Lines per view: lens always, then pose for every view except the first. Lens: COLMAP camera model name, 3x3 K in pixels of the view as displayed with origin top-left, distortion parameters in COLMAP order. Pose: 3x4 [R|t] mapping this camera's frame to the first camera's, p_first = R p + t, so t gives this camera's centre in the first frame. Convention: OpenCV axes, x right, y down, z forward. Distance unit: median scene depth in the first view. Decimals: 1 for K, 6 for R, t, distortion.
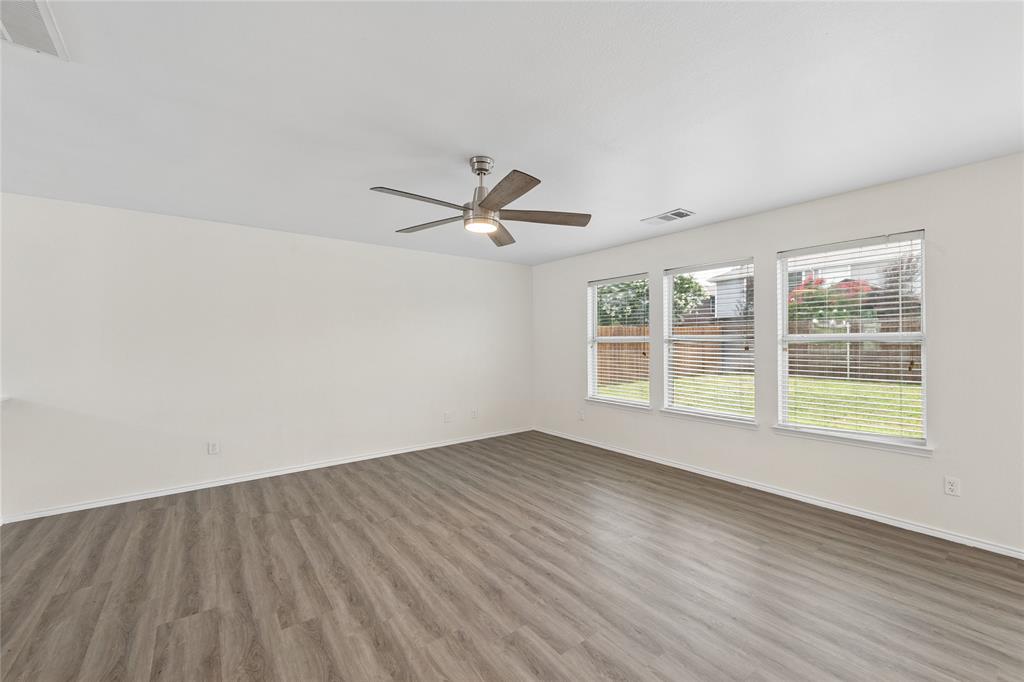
lens RADIAL K [[411.3, 0, 512.2], [0, 411.3, 348.6], [0, 0, 1]] dist [0.009410, -0.003537]
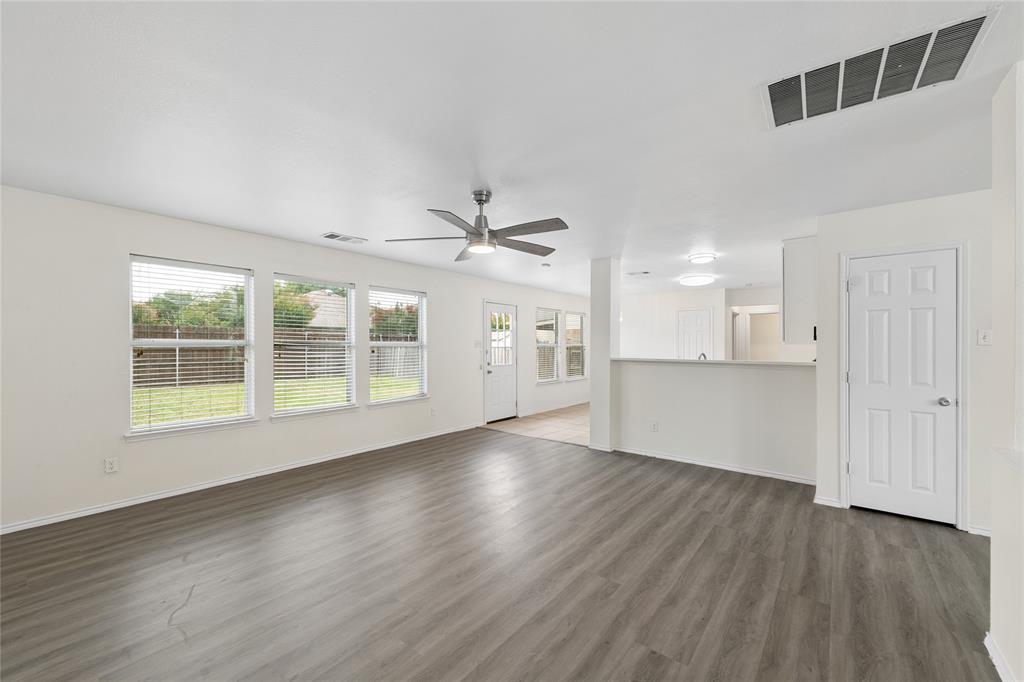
lens RADIAL K [[412.3, 0, 522.7], [0, 412.3, 346.9], [0, 0, 1]] dist [0.003595, -0.000432]
pose [[-0.268165, -0.000001, 0.963373, -1.013676], [0.020839, 0.999766, 0.005802, -0.009149], [-0.963148, 0.021632, -0.268102, 0.983423]]
